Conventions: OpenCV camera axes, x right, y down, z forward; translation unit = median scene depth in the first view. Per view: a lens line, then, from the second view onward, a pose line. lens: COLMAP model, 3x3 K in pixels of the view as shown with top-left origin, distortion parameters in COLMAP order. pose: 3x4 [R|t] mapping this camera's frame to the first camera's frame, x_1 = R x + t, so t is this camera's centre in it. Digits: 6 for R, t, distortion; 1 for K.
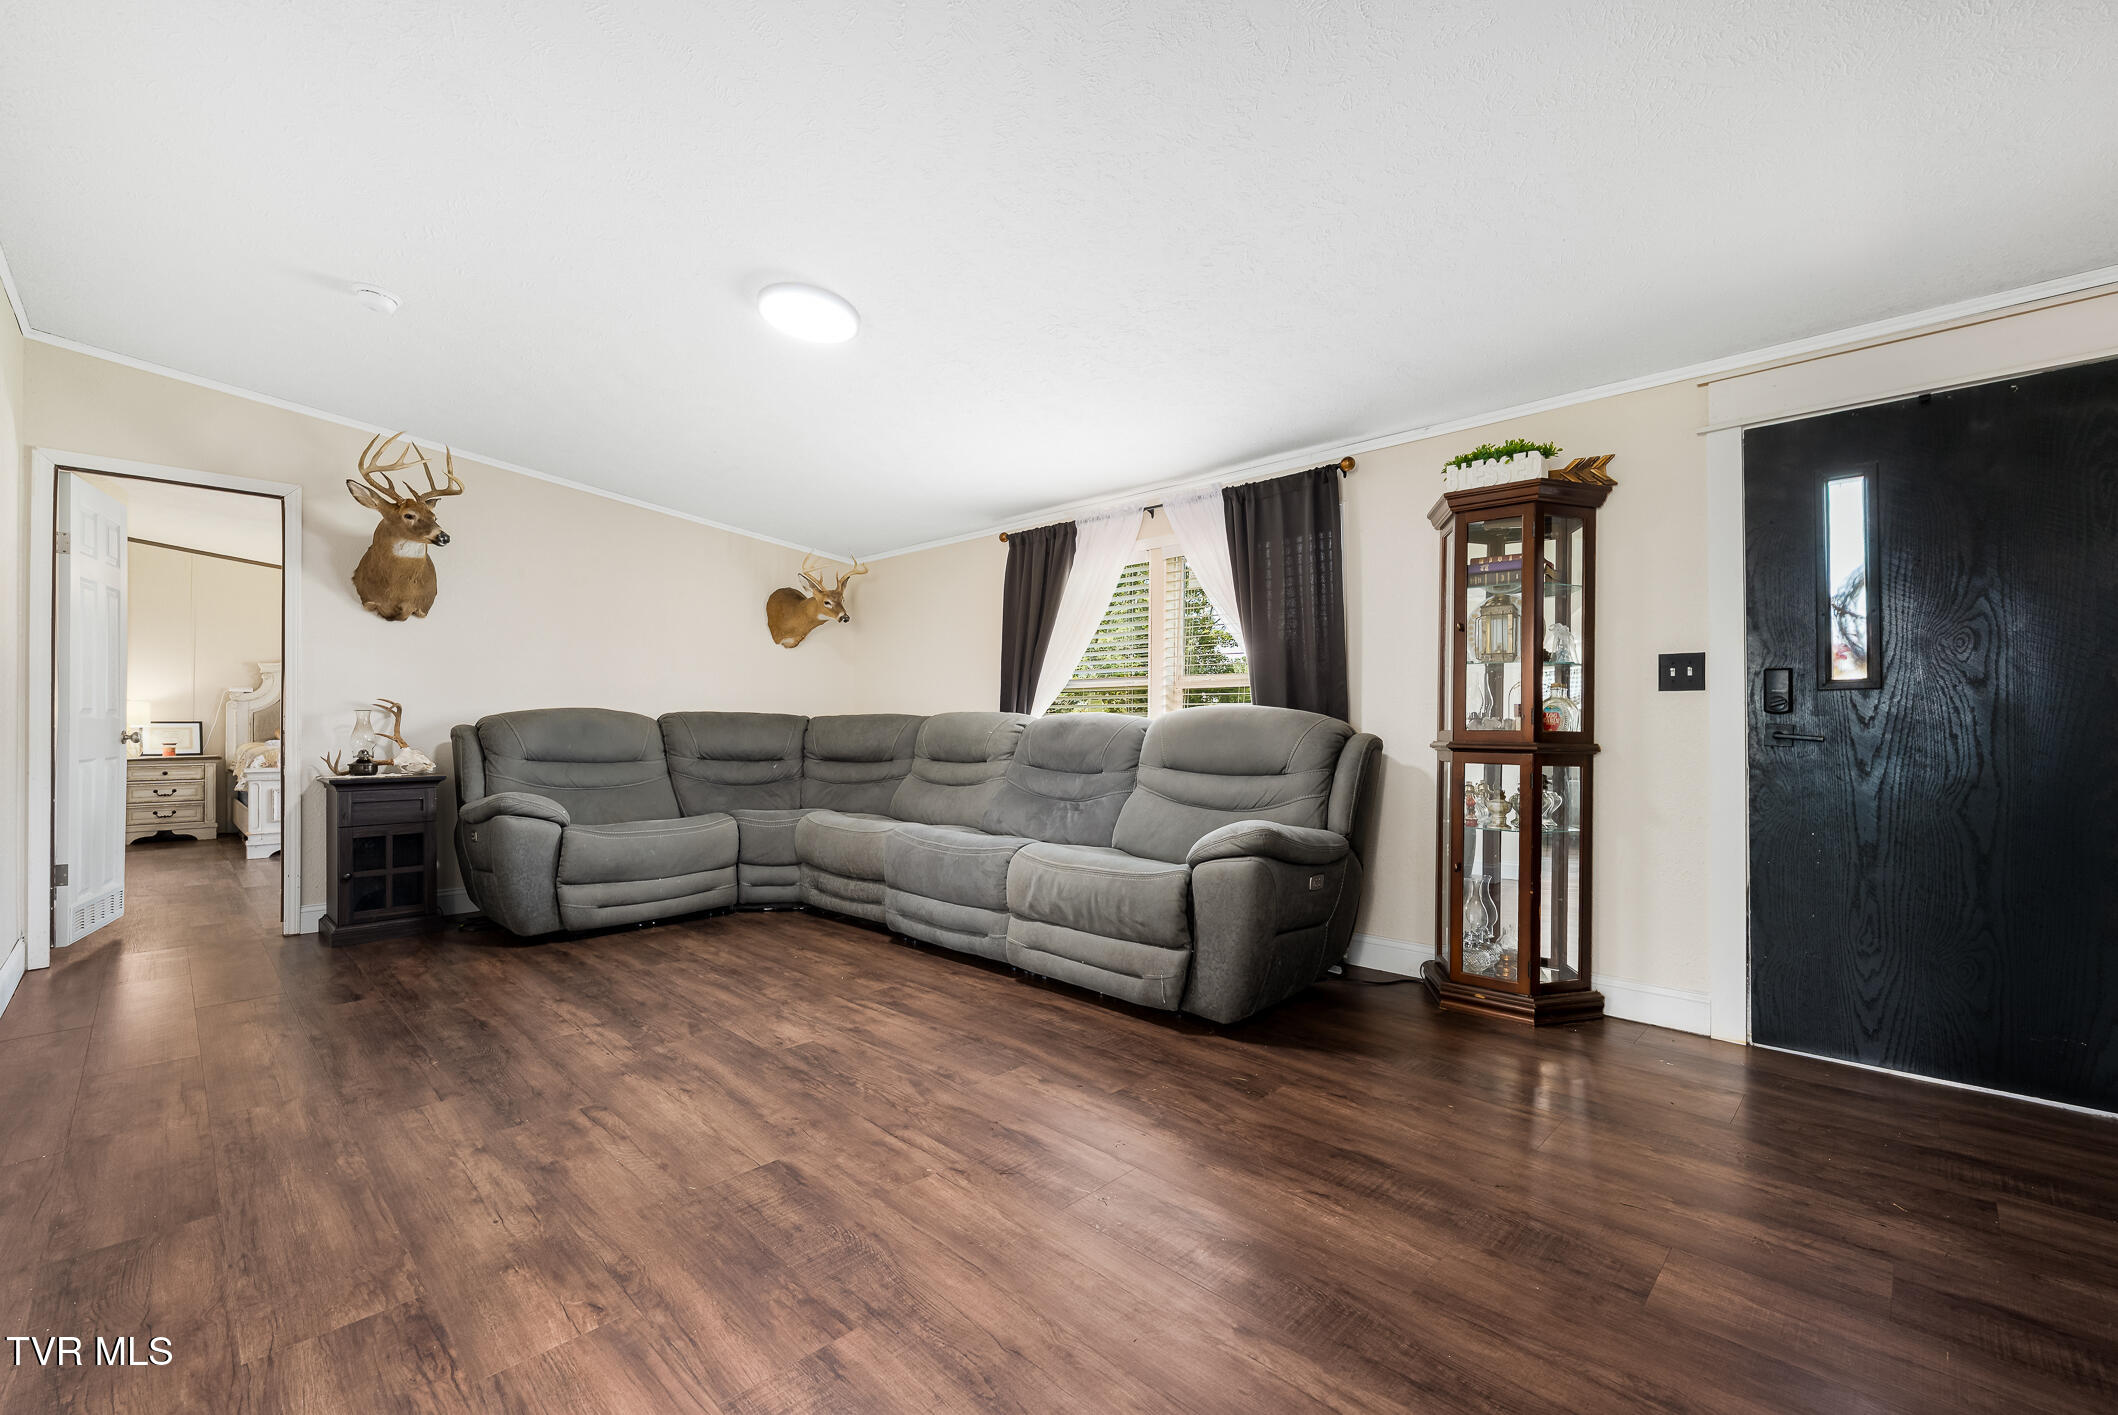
lens RADIAL K [[889.6, 0, 1059.0], [0, 889.6, 707.5], [0, 0, 1]] dist [-0.000932, -0.000128]
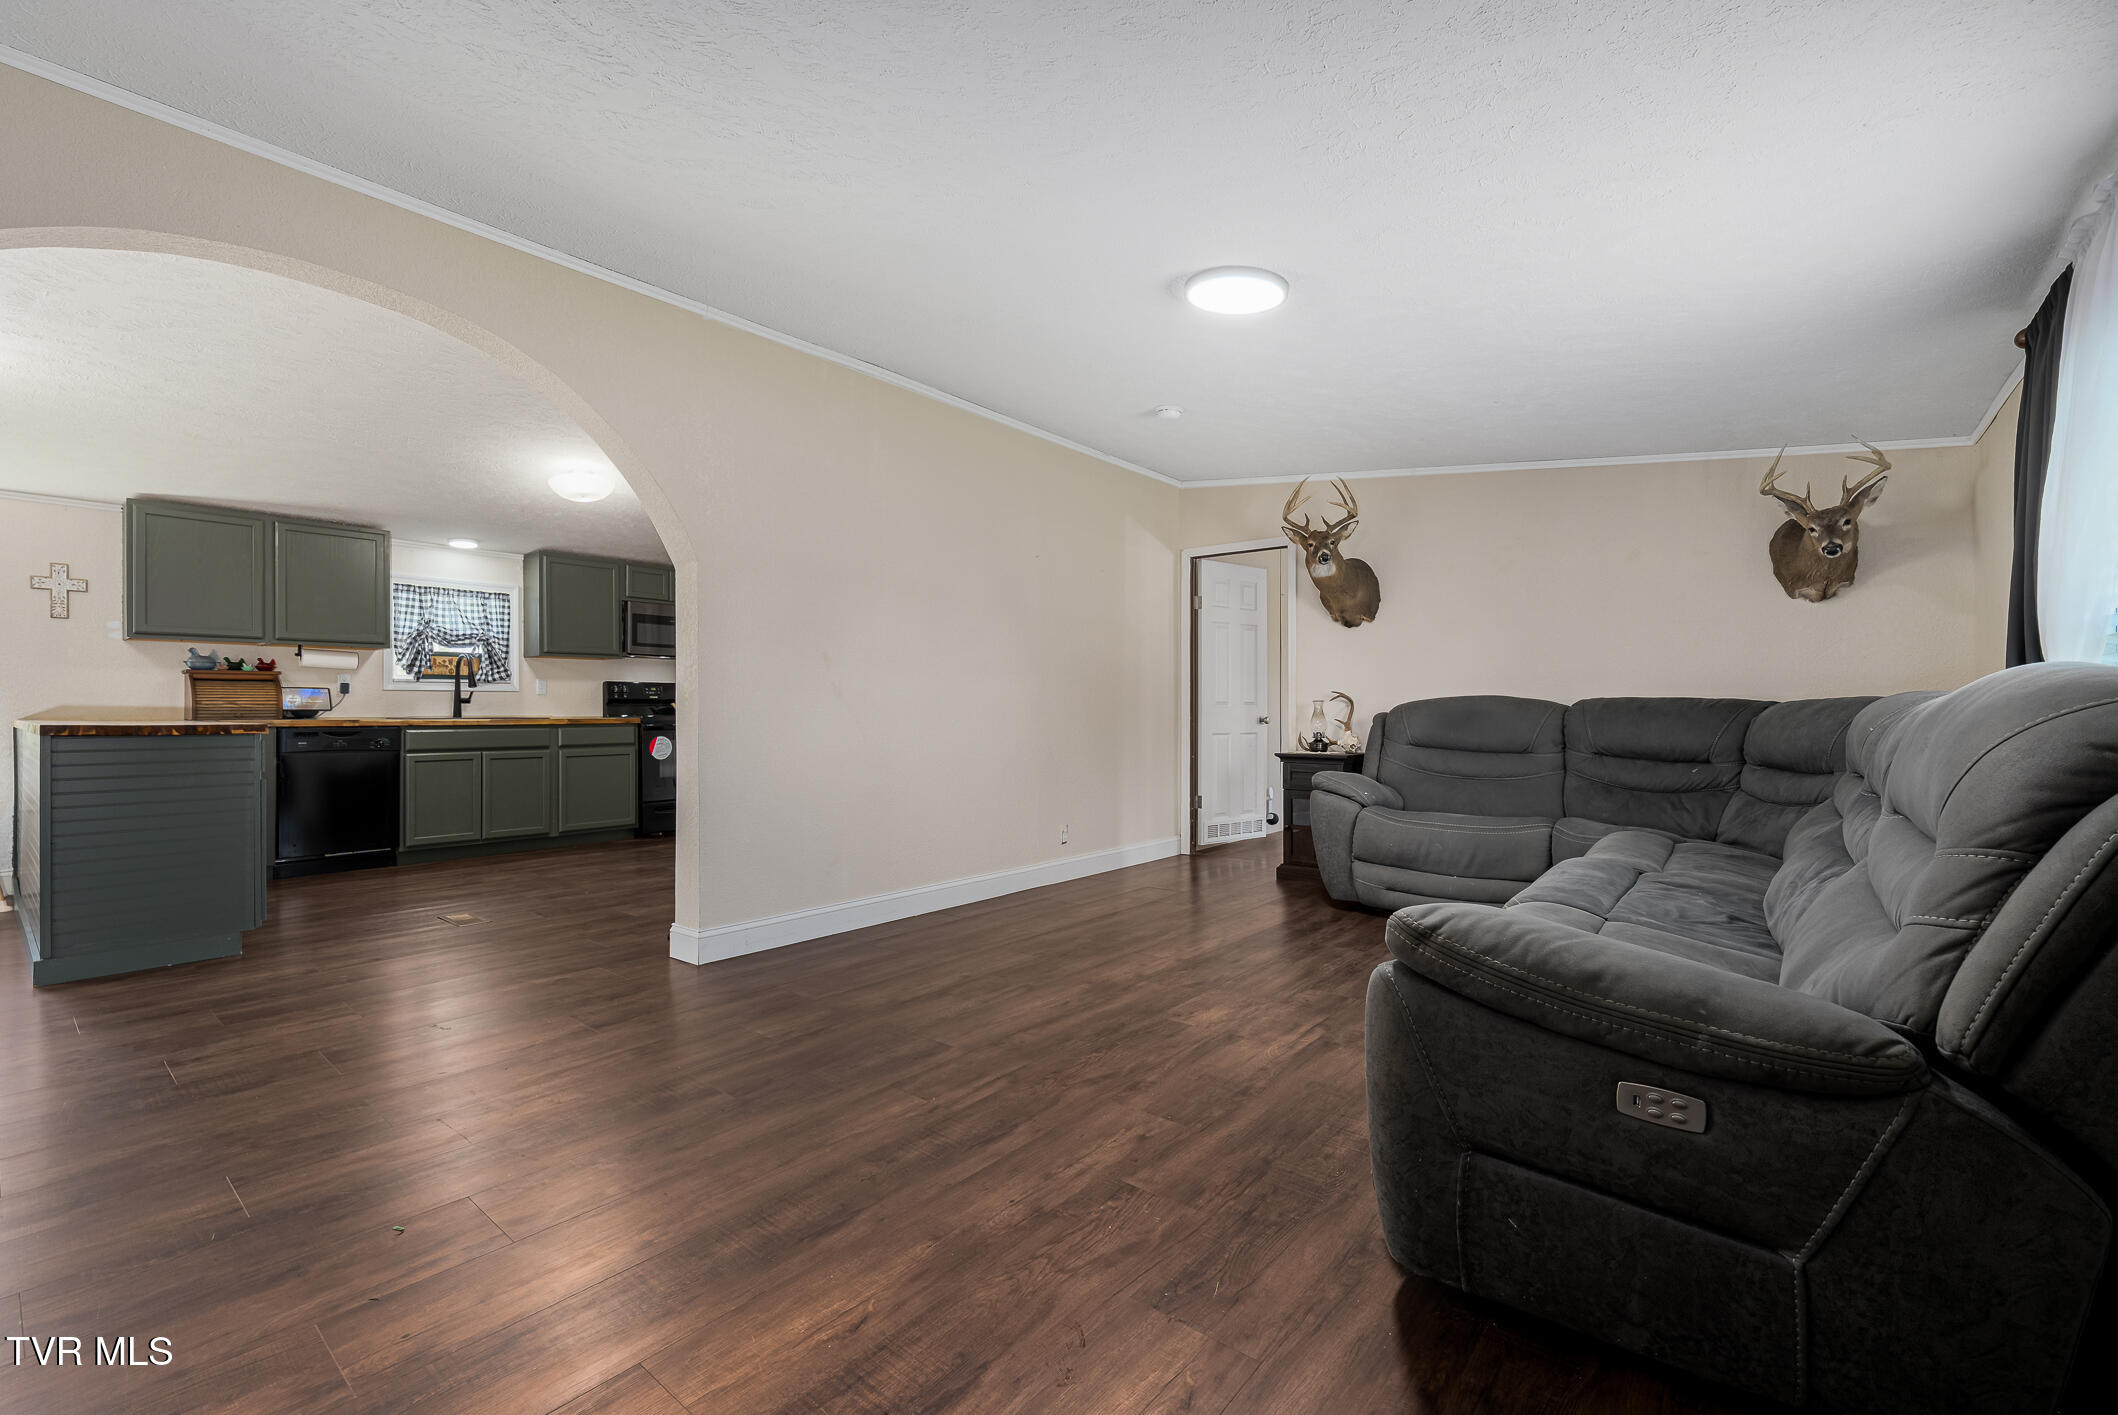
lens RADIAL K [[875.6, 0, 992.3], [0, 875.6, 708.4], [0, 0, 1]] dist [-0.001882, -0.000241]
pose [[0.070113, -0.000799, -0.997539, 0.622463], [0.013533, 0.999908, 0.000150, 0.010485], [0.997447, -0.013510, 0.070118, 0.631630]]
